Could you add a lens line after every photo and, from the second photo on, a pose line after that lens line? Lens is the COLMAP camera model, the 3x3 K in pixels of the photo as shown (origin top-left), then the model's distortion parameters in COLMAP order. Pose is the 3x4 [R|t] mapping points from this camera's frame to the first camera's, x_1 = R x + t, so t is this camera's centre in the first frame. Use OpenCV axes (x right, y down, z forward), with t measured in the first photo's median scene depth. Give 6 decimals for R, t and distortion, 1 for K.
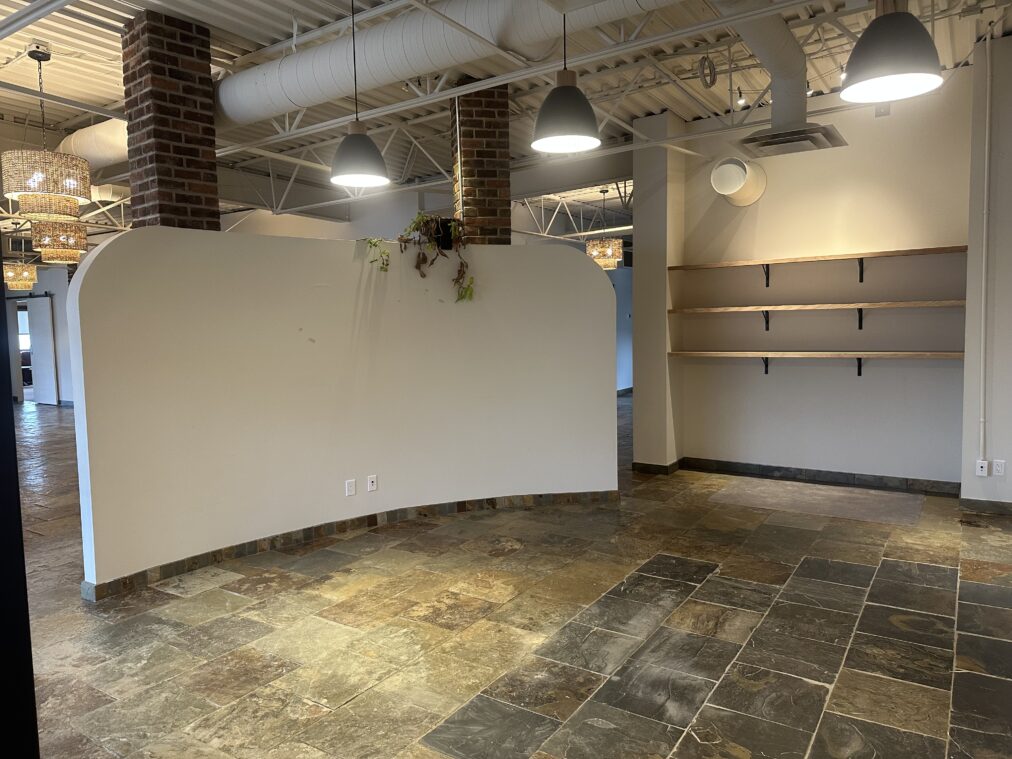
lens RADIAL K [[709.6, 0, 505.5], [0, 709.6, 383.2], [0, 0, 1]] dist [0.039388, -0.002776]
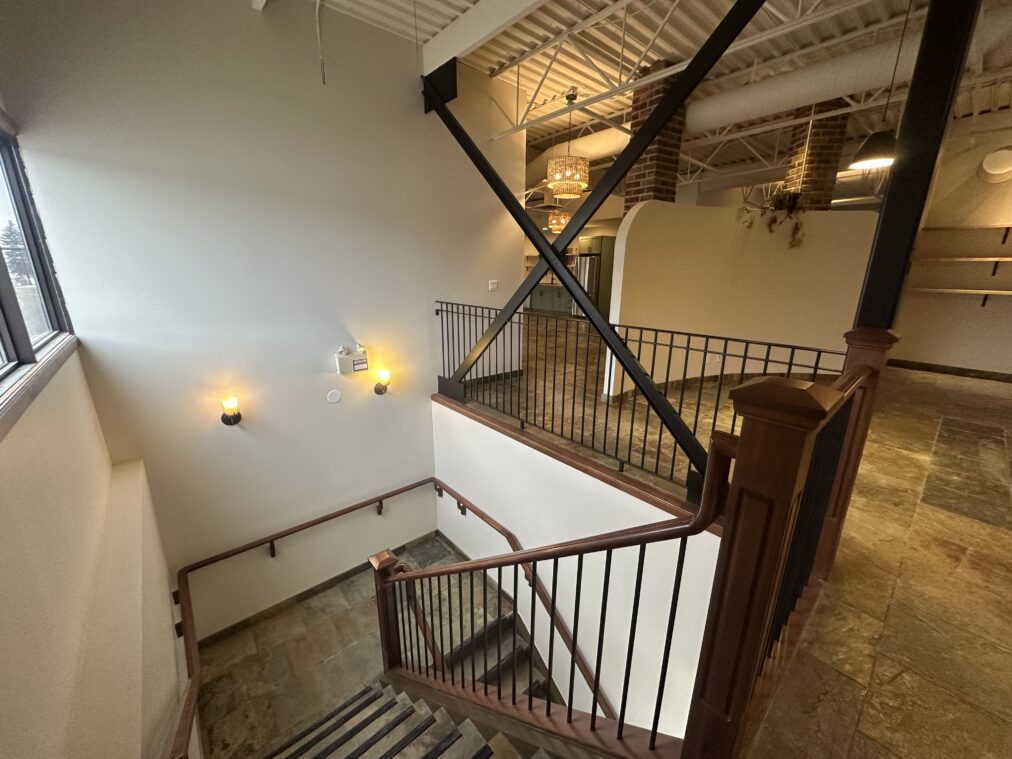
lens RADIAL K [[407.9, 0, 505.4], [0, 407.9, 379.3], [0, 0, 1]] dist [-0.001637, -0.000148]
pose [[0.961802, 0.100862, -0.254486, -0.503225], [-0.050971, 0.979374, 0.195520, 0.030850], [0.268957, -0.175080, 0.947106, -0.105287]]
